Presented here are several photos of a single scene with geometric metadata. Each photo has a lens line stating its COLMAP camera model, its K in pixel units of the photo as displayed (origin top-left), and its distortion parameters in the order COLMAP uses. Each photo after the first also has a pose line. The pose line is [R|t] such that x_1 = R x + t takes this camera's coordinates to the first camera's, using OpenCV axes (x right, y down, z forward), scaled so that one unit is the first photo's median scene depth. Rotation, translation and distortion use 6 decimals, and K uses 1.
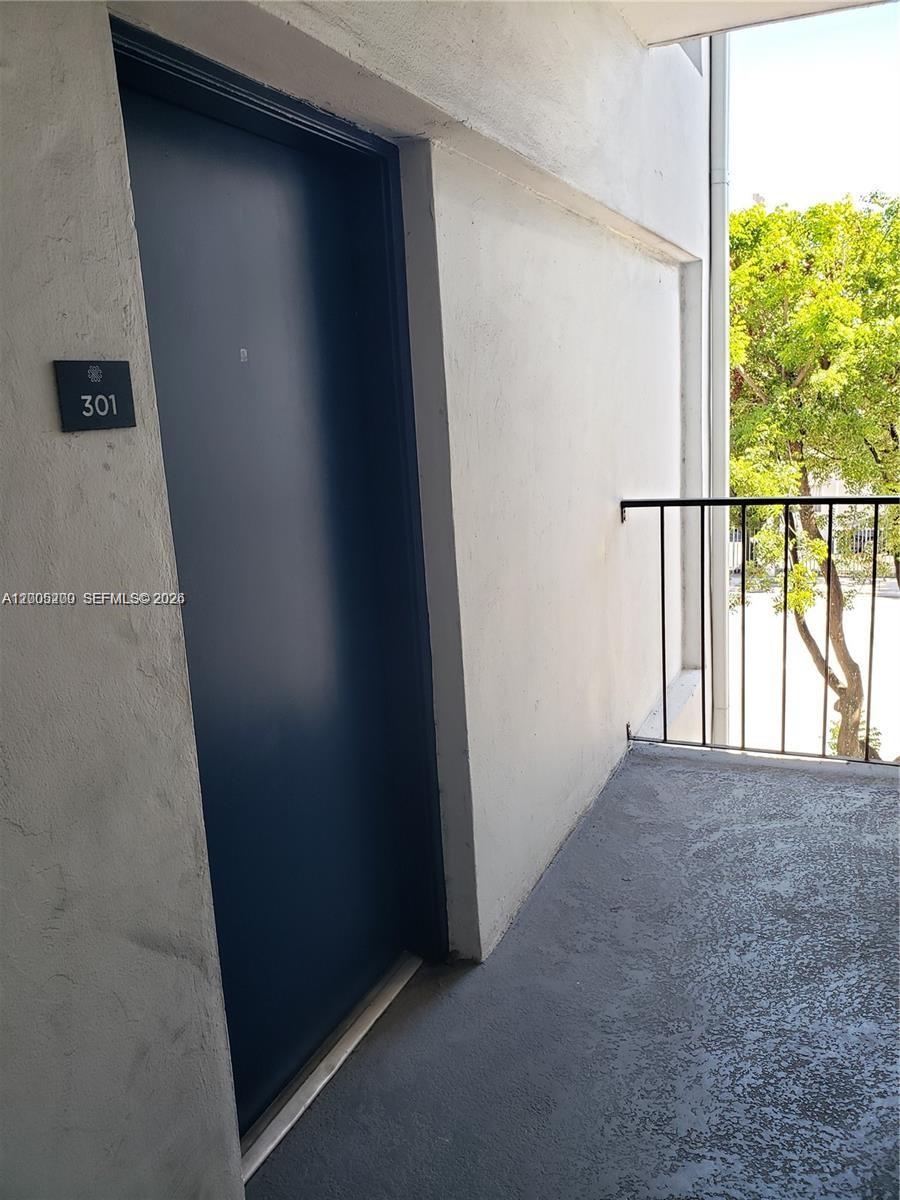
lens RADIAL K [[925.4, 0, 448.2], [0, 925.4, 586.9], [0, 0, 1]] dist [0.010963, 0.017044]
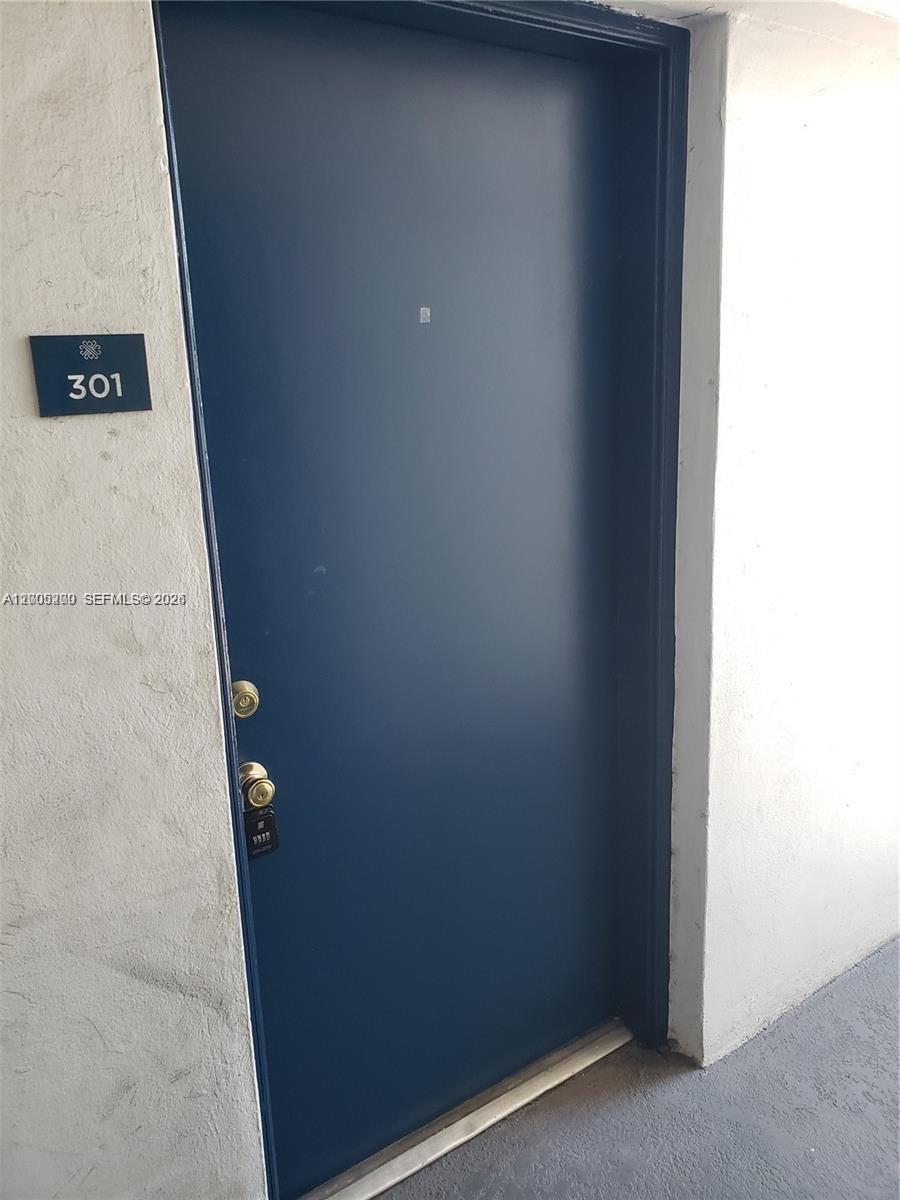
lens RADIAL K [[925.4, 0, 448.2], [0, 925.4, 586.9], [0, 0, 1]] dist [0.010963, 0.017044]
pose [[0.865721, 0.142001, -0.479962, 0.323795], [-0.111180, 0.989513, 0.092217, -0.113842], [0.488023, -0.026472, 0.872429, 0.356198]]
